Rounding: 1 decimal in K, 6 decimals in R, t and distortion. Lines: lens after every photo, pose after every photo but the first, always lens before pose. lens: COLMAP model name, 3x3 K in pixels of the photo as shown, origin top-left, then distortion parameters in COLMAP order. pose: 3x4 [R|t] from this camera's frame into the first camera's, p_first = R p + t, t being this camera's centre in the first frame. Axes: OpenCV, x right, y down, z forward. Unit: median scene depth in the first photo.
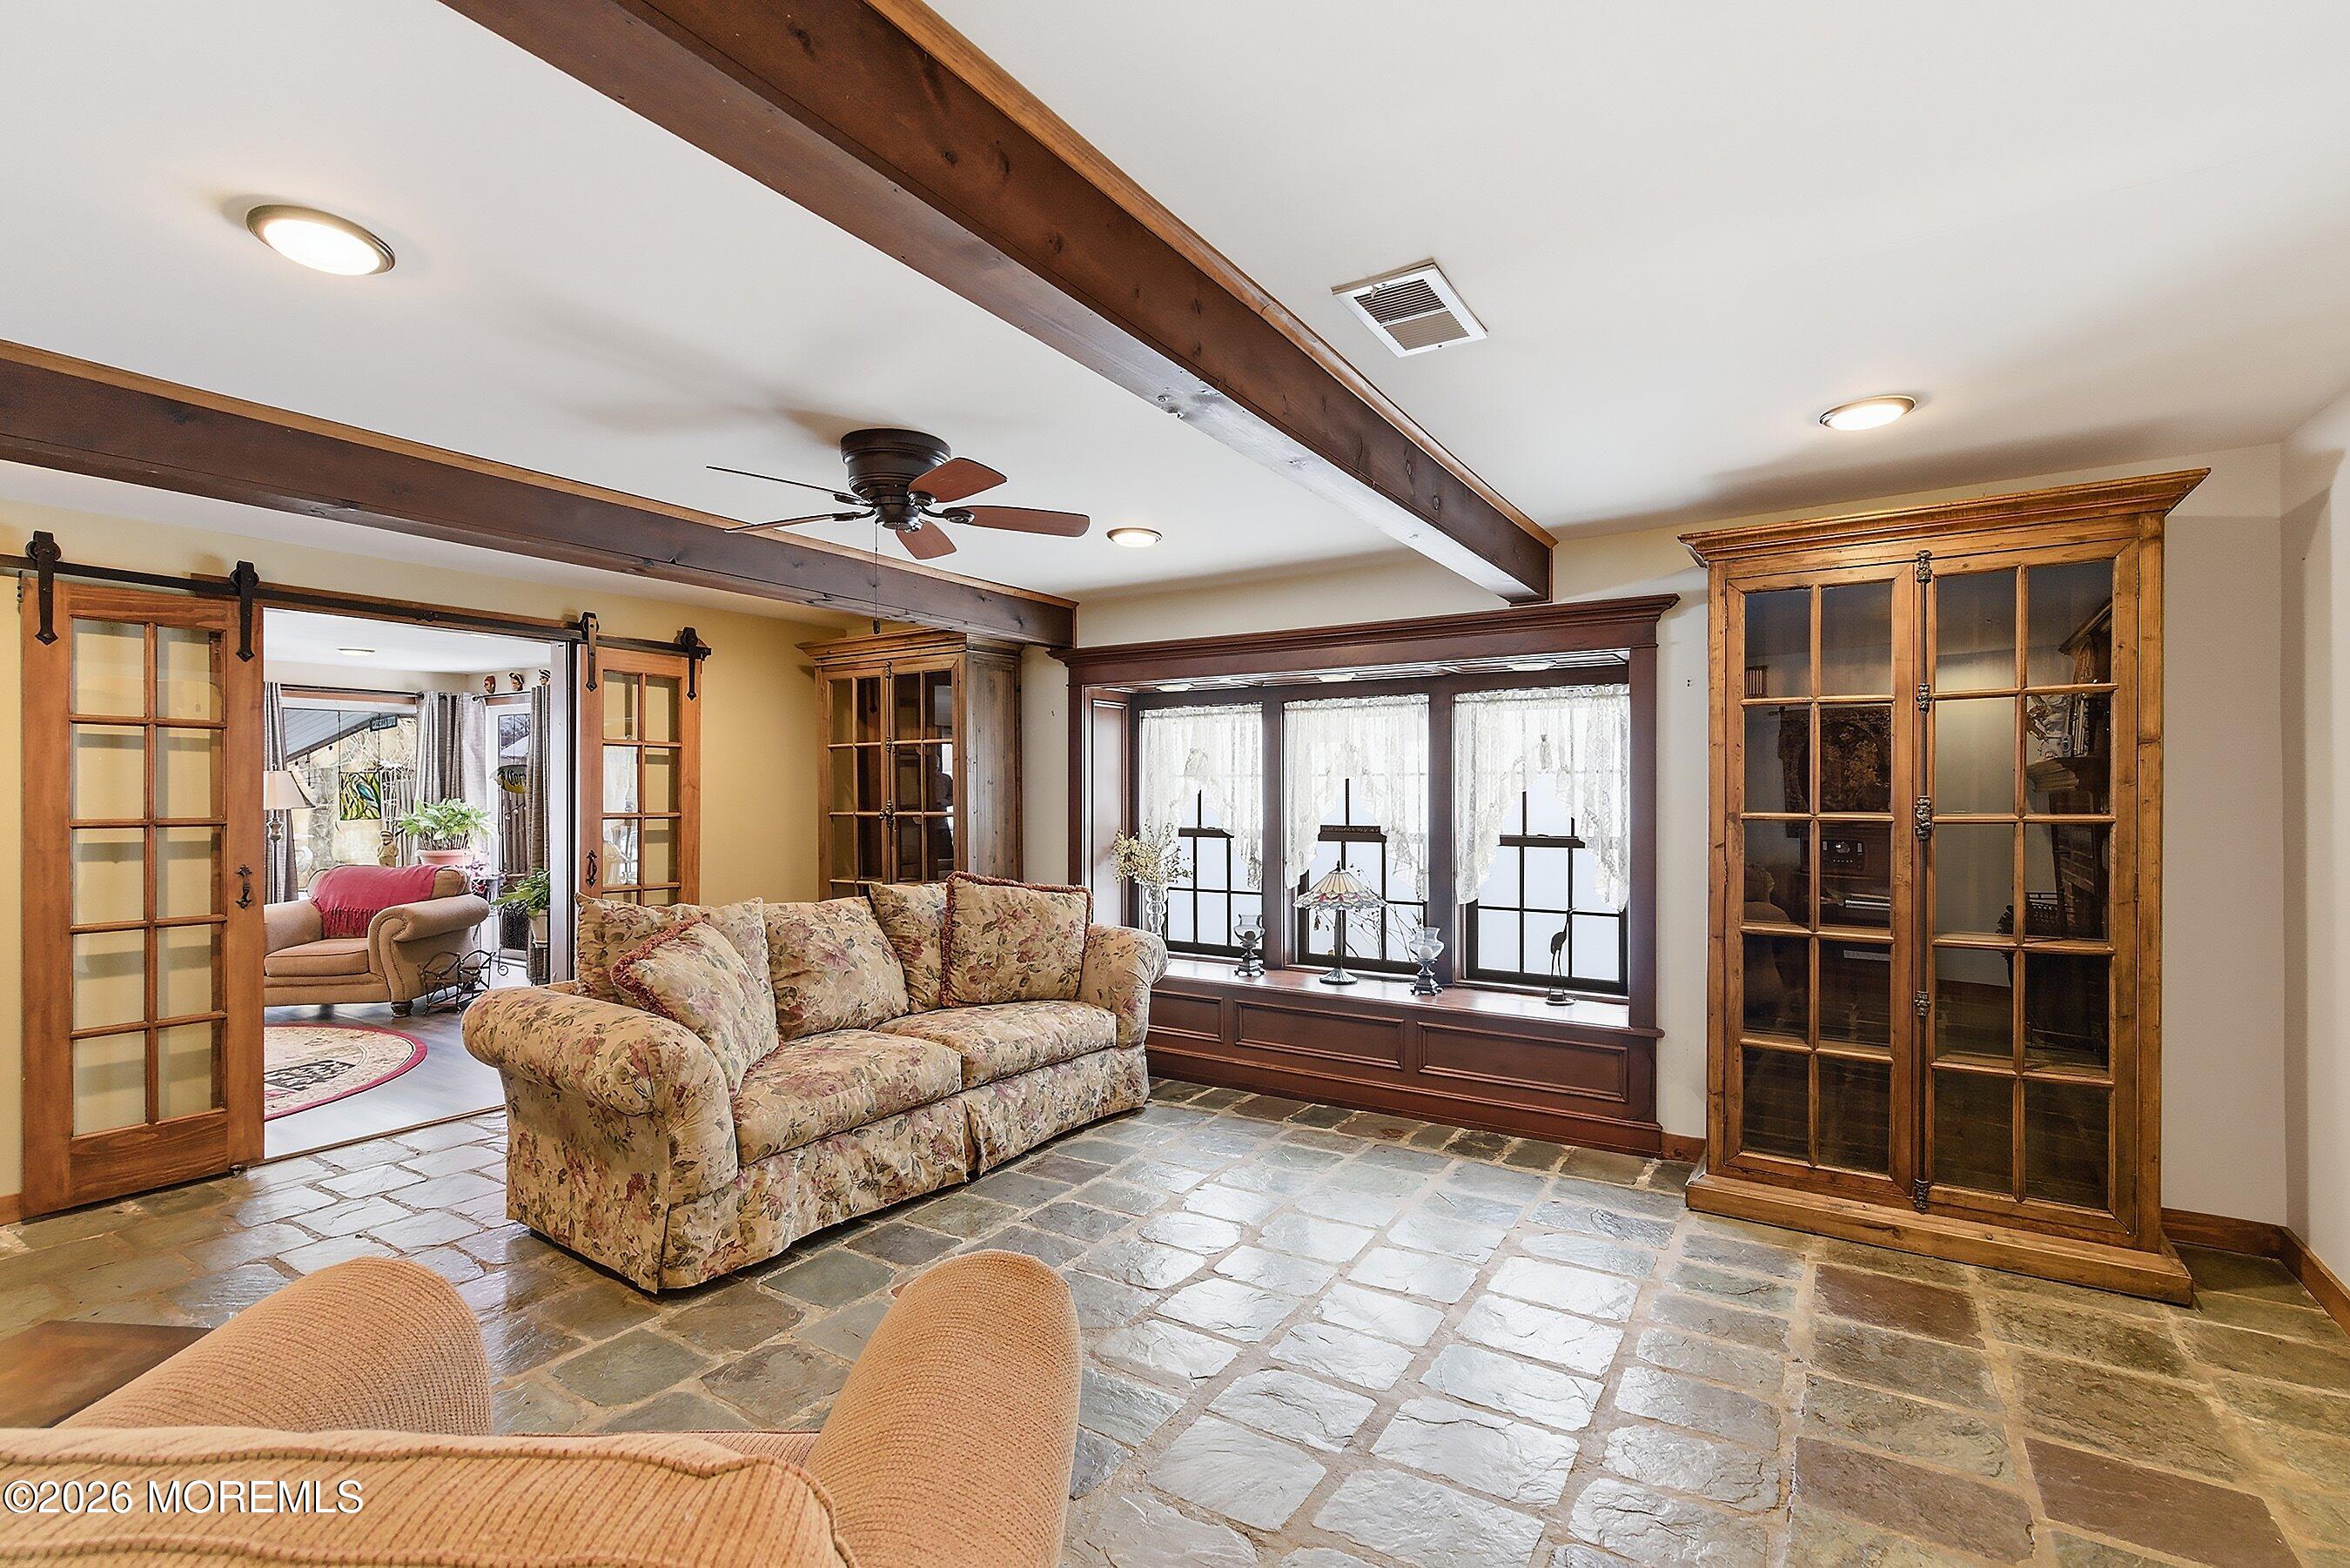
lens RADIAL K [[1046.1, 0, 1232.7], [0, 1046.1, 825.6], [0, 0, 1]] dist [0.009027, -0.001018]
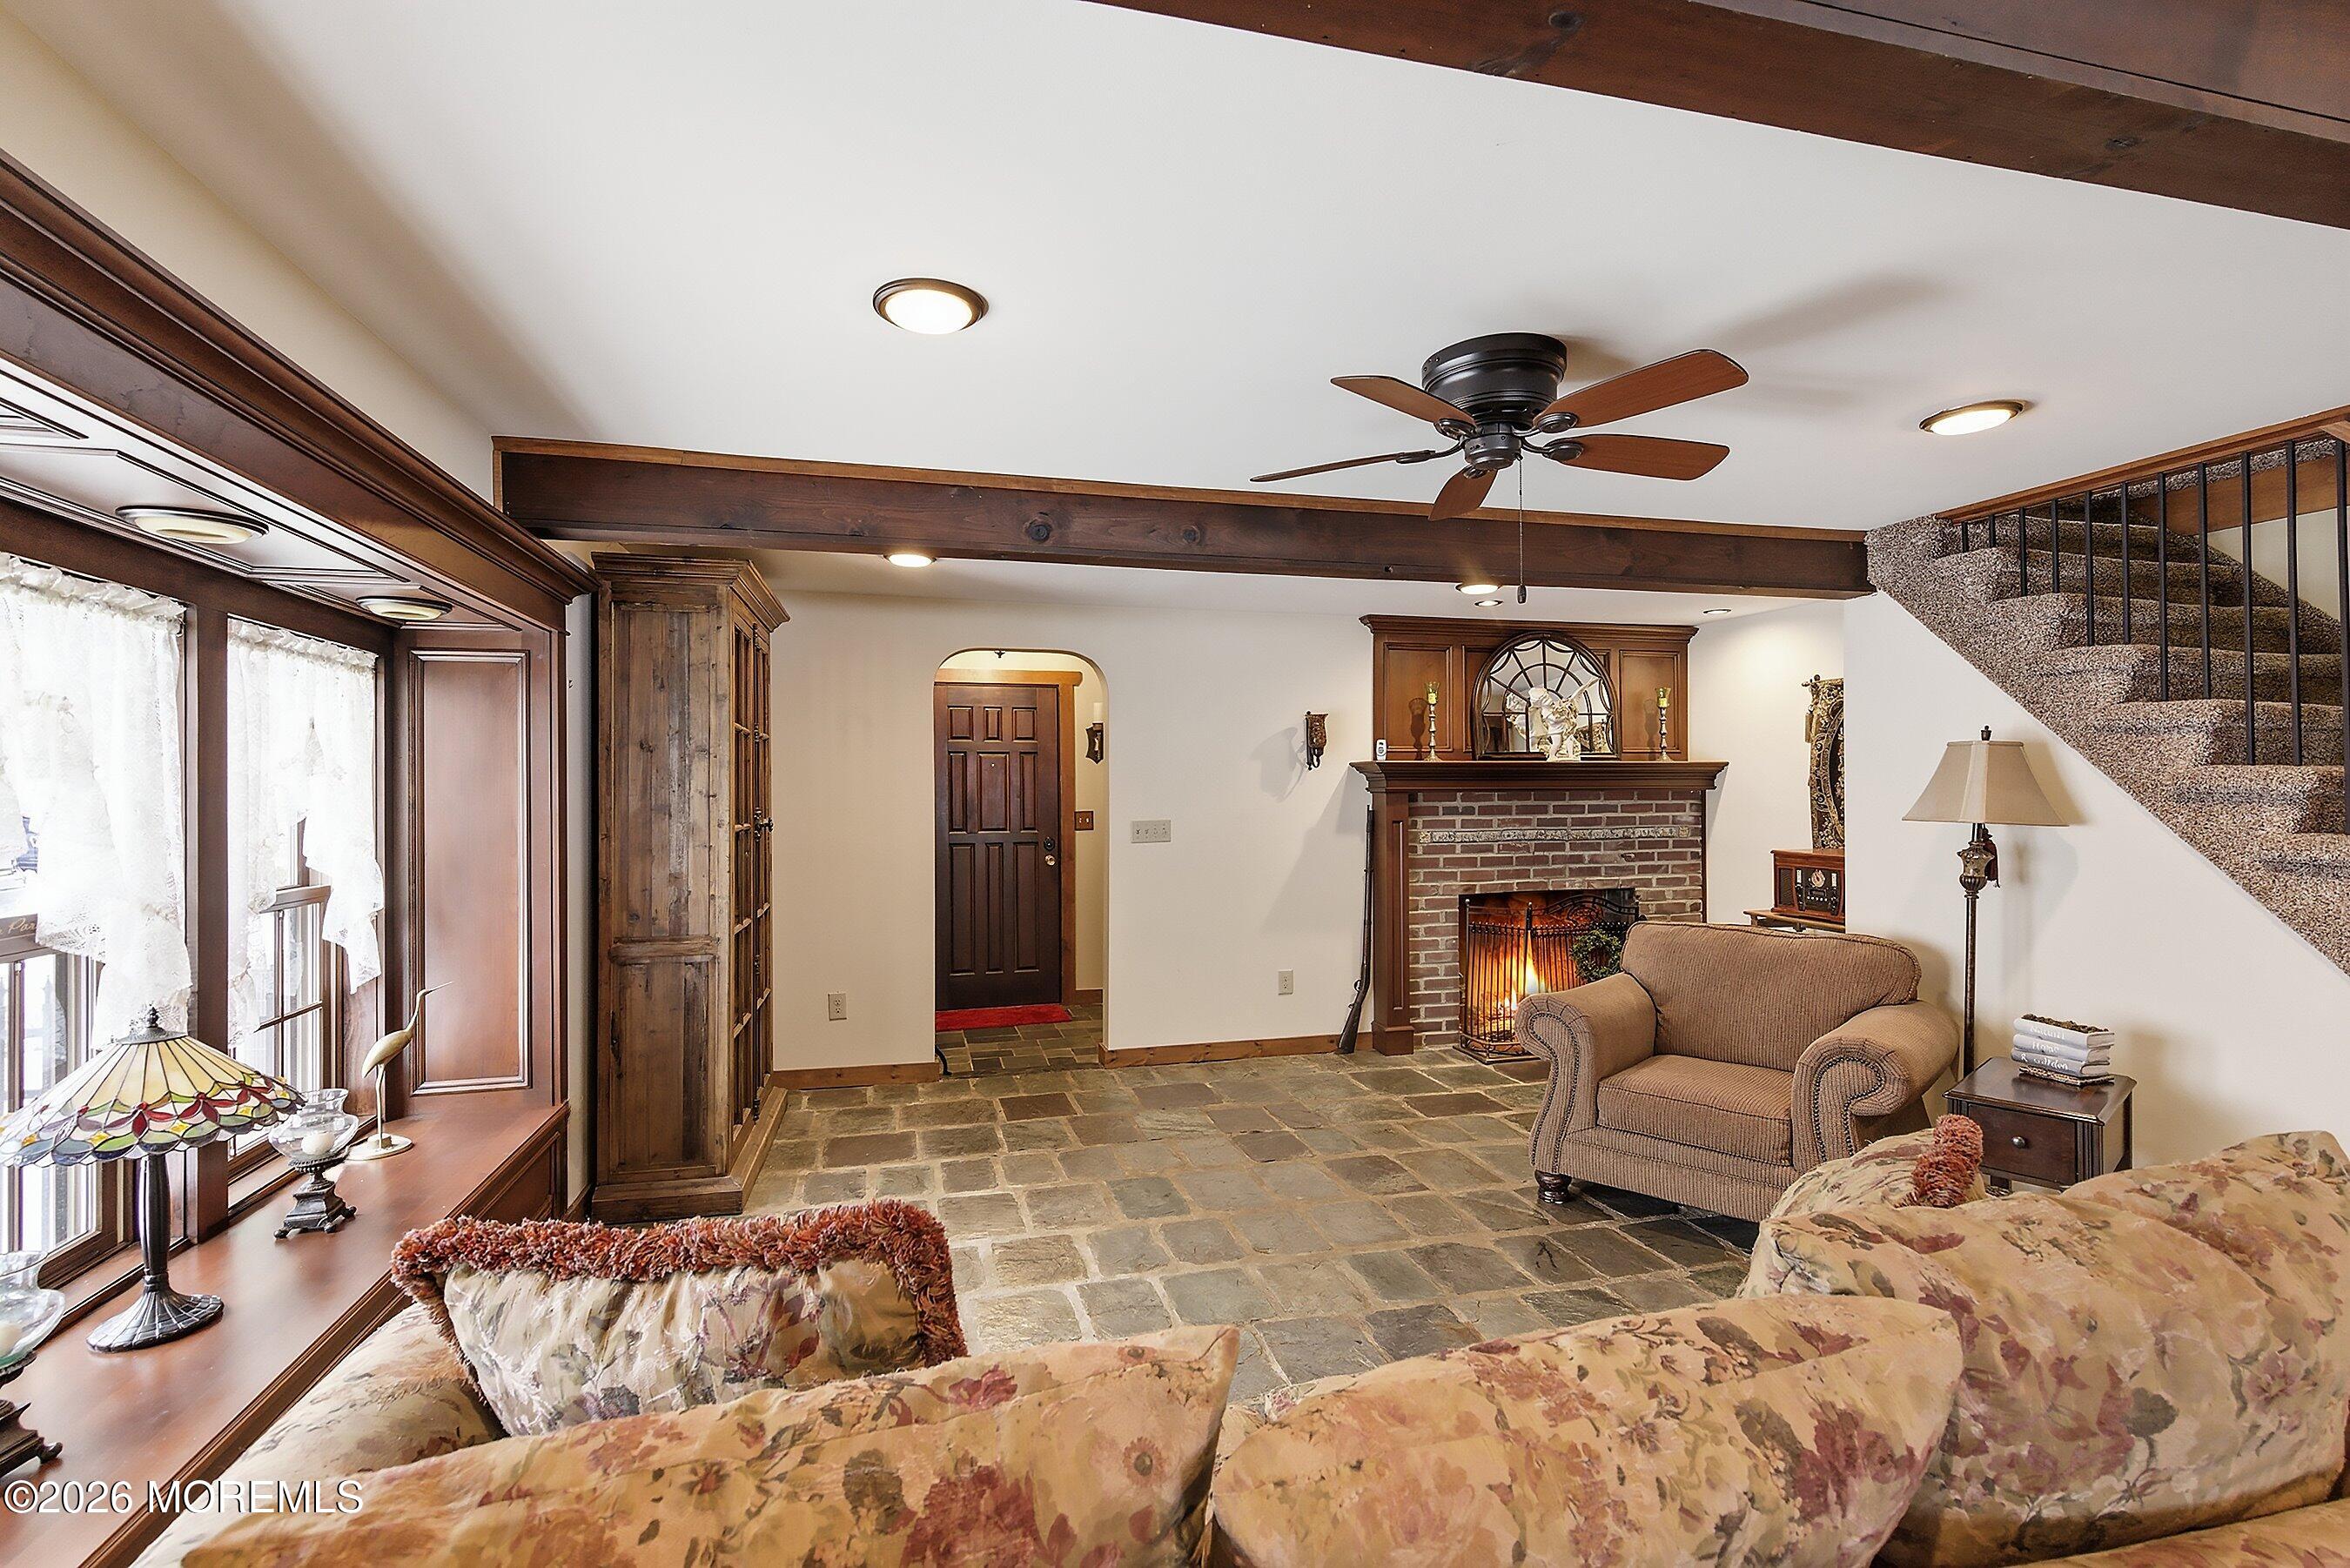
lens RADIAL K [[1046.1, 0, 1177.8], [0, 1046.1, 785.6], [0, 0, 1]] dist [0.009027, -0.001018]
pose [[-0.716359, -0.011852, 0.697631, -0.629764], [-0.000183, 0.999859, 0.016799, -0.079472], [-0.697732, 0.011906, -0.716260, 1.527382]]
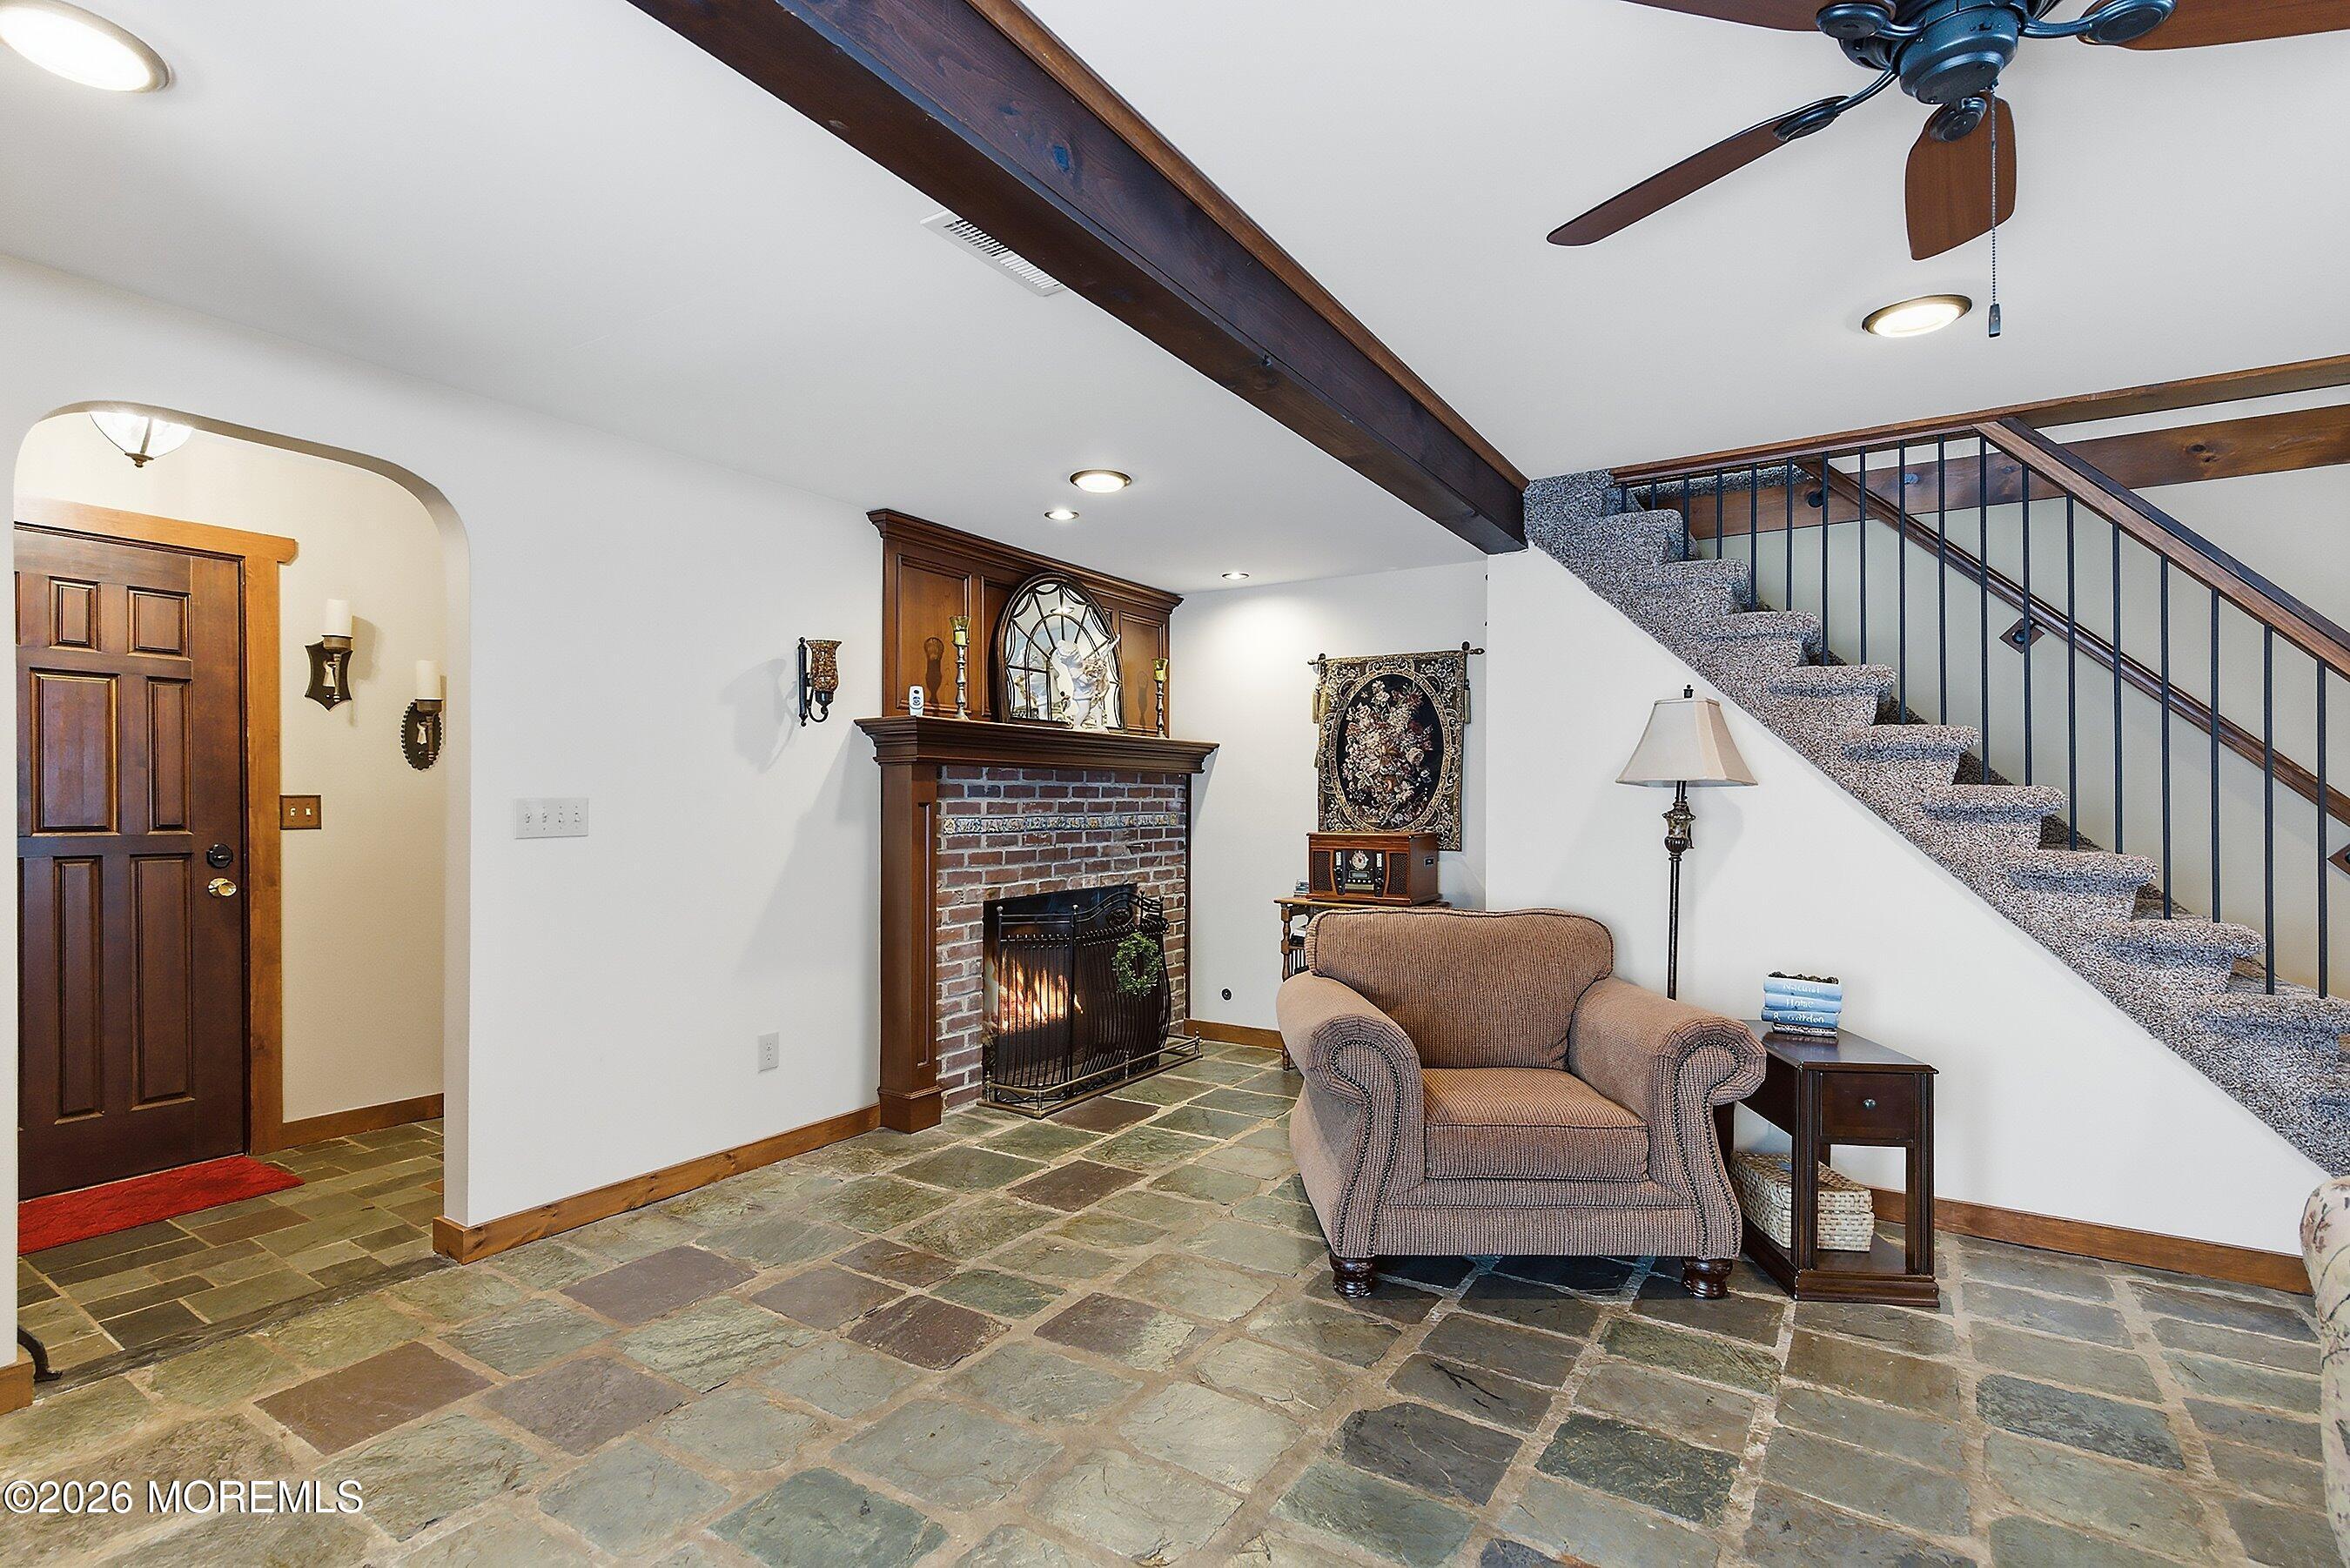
lens RADIAL K [[1080.8, 0, 1156.3], [0, 1080.8, 802.1], [0, 0, 1]] dist [0.003924, -0.002818]
pose [[-0.998878, -0.016917, 0.044242, -0.002771], [-0.016504, 0.999817, 0.009705, -0.008605], [-0.044398, 0.008964, -0.998974, 1.301008]]
